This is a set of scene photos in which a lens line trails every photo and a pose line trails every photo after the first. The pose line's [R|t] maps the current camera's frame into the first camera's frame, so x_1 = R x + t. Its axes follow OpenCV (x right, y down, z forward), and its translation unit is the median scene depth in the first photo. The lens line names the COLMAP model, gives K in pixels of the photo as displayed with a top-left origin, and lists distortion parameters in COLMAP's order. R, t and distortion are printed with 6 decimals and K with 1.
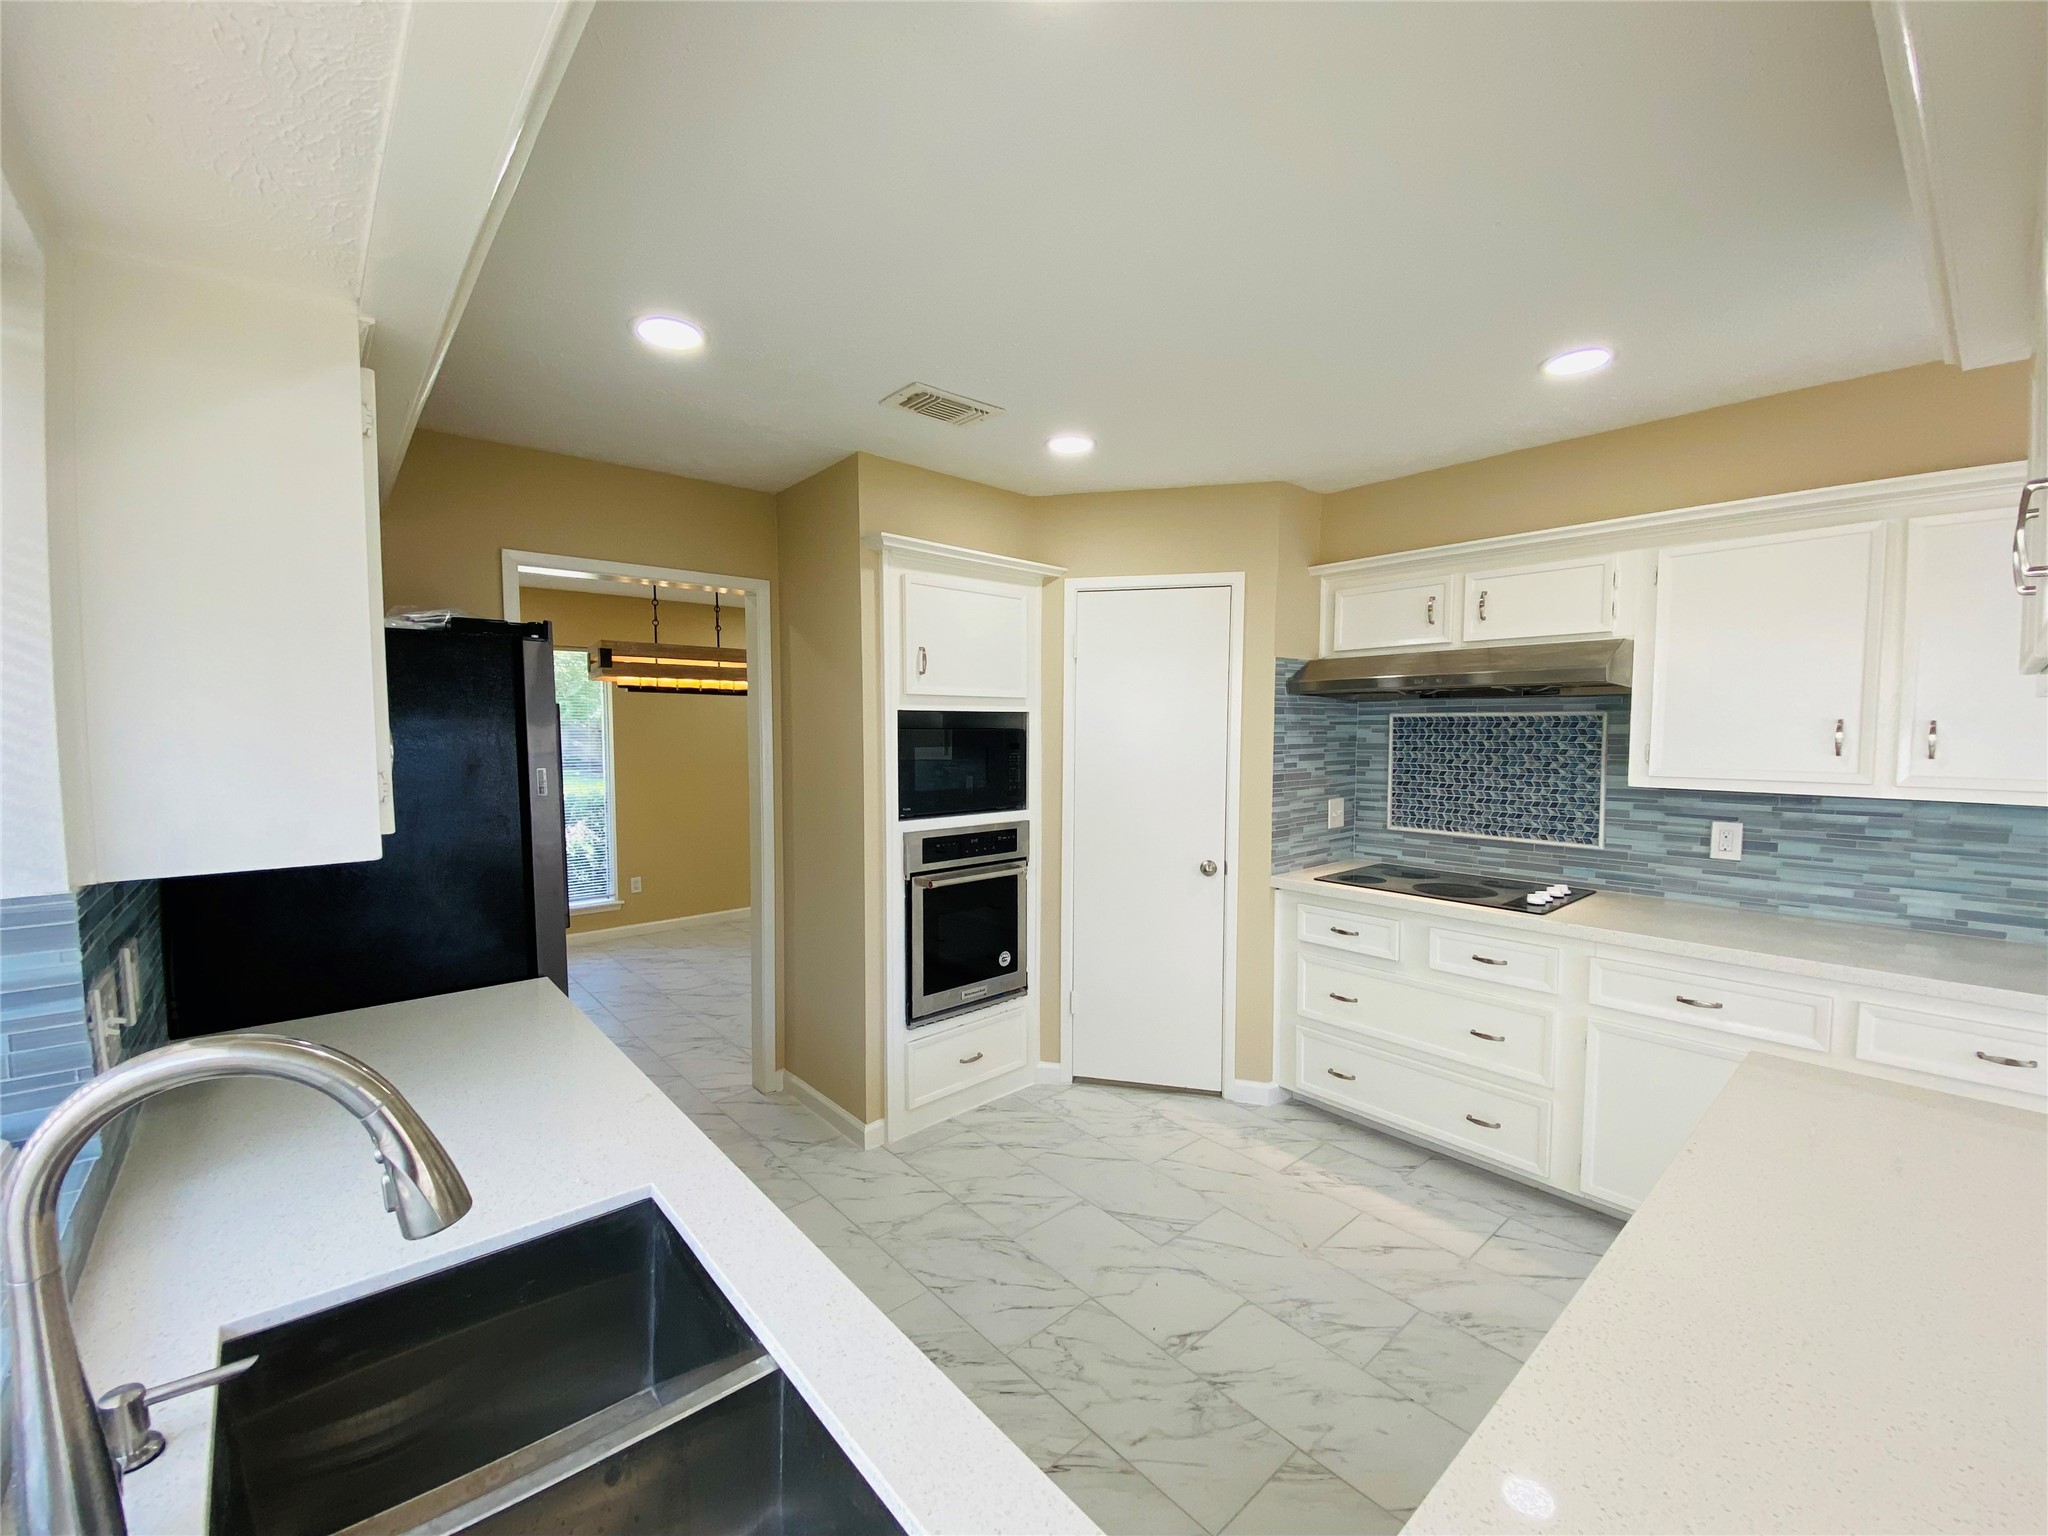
lens RADIAL K [[829.0, 0, 1032.7], [0, 829.0, 774.8], [0, 0, 1]] dist [0.045907, -0.036108]
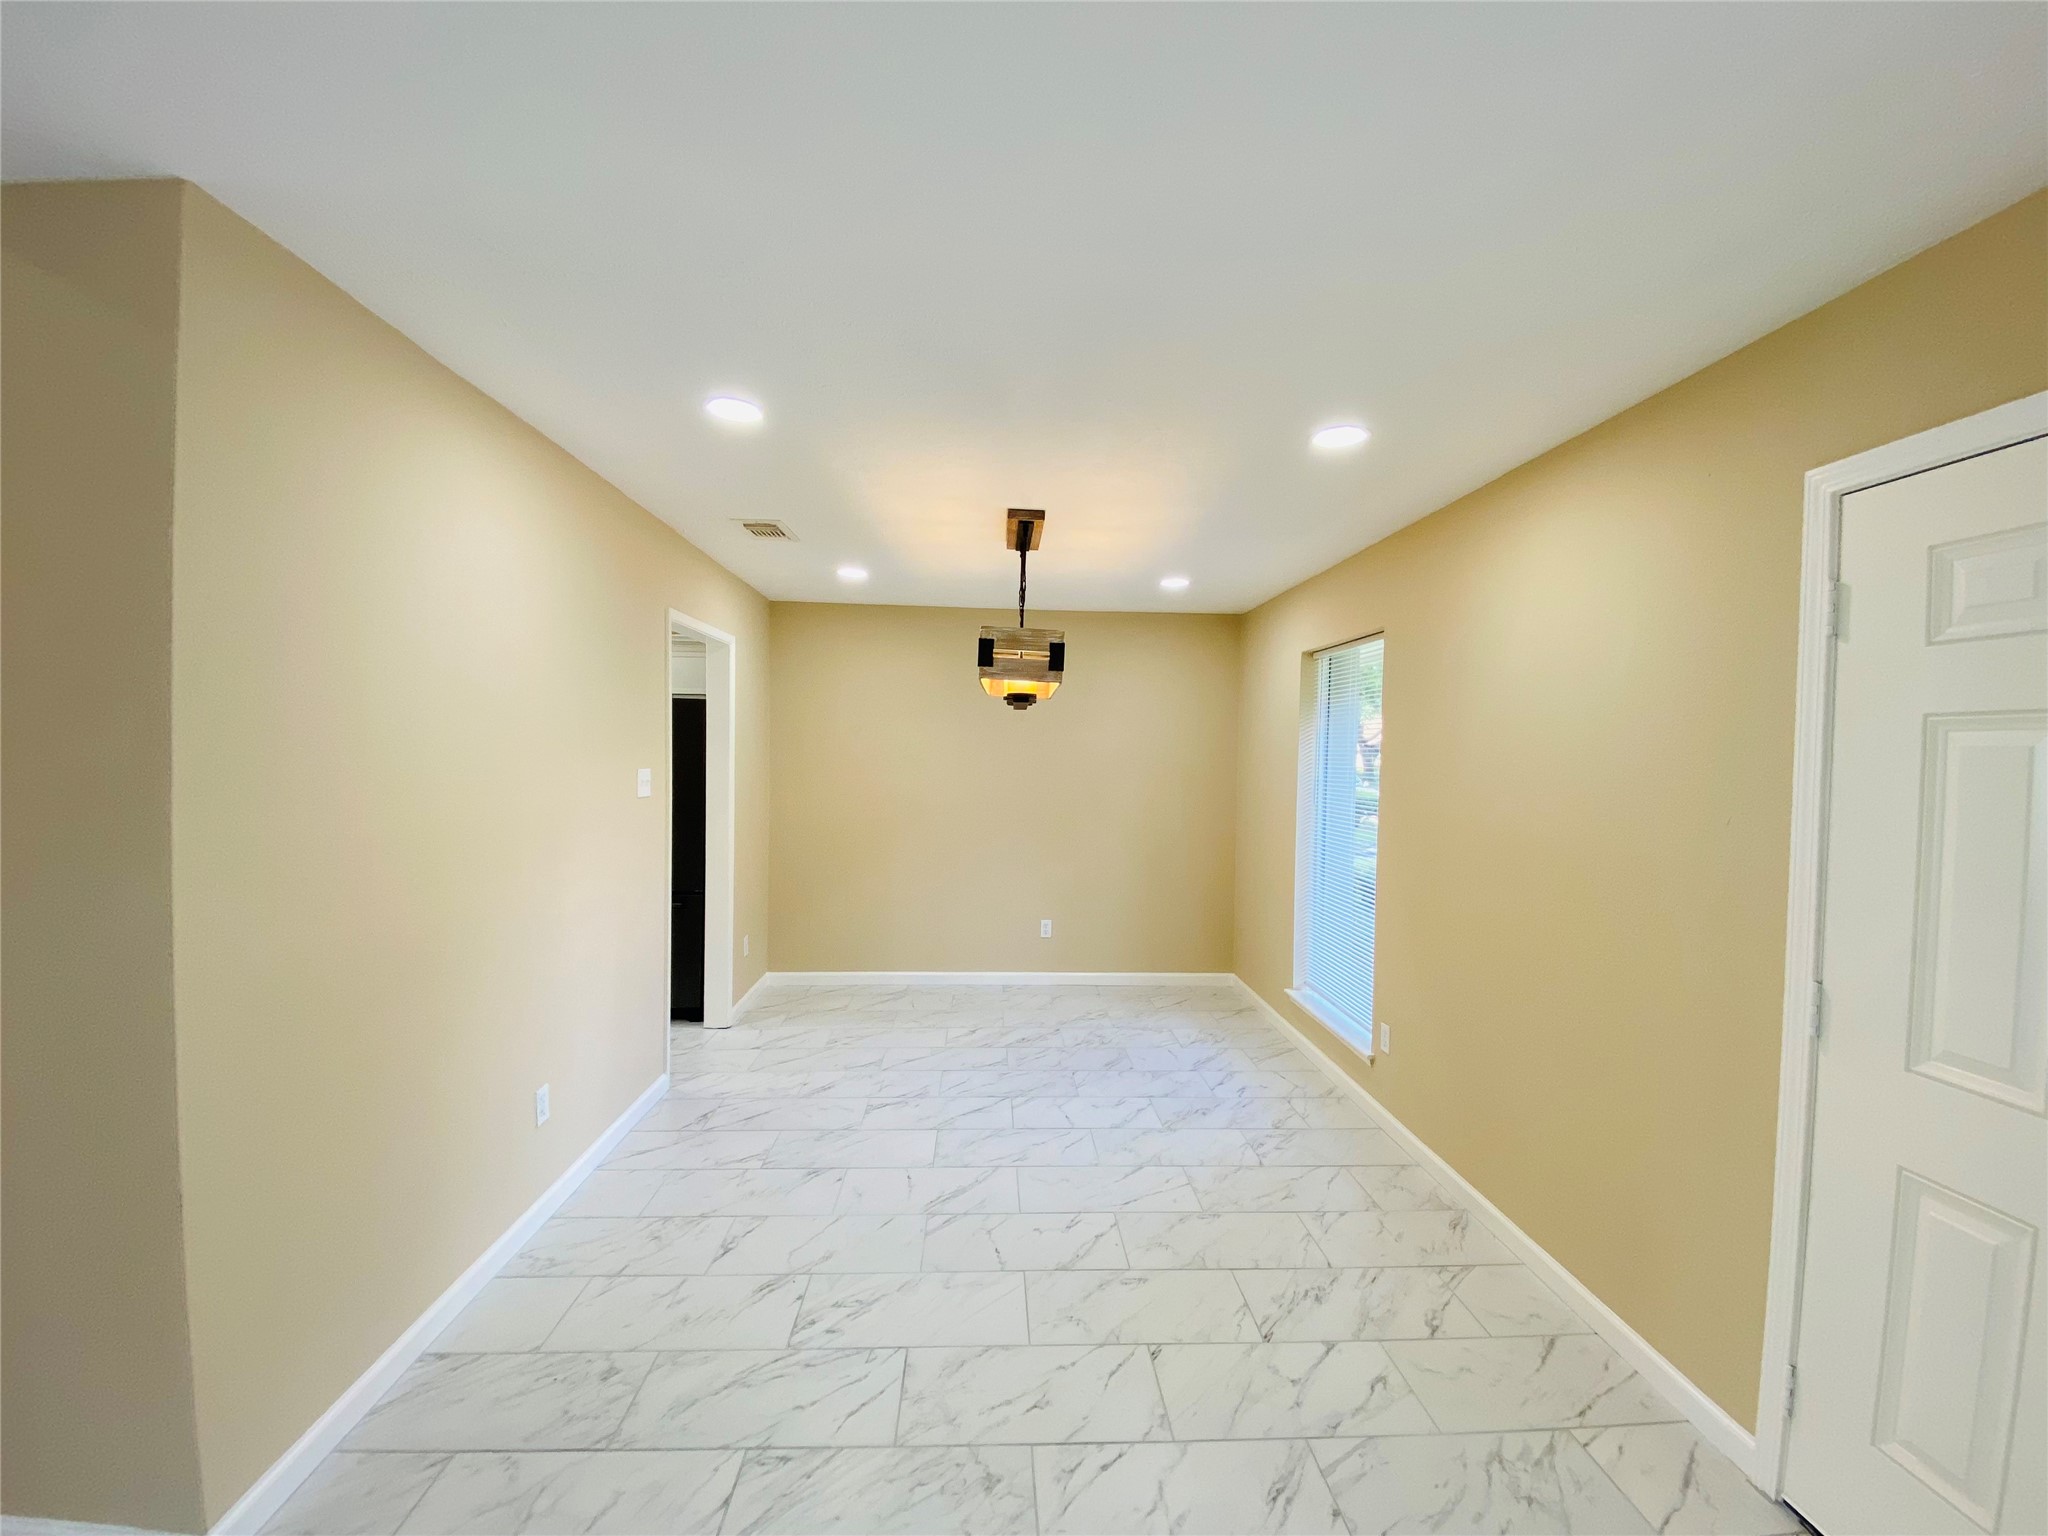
lens RADIAL K [[828.2, 0, 1033.9], [0, 828.2, 775.8], [0, 0, 1]] dist [0.021866, -0.021849]
pose [[-0.617708, 0.011991, -0.786316, 0.216554], [-0.068737, 0.995234, 0.069174, -0.128745], [0.783398, 0.096778, -0.613939, 2.101468]]
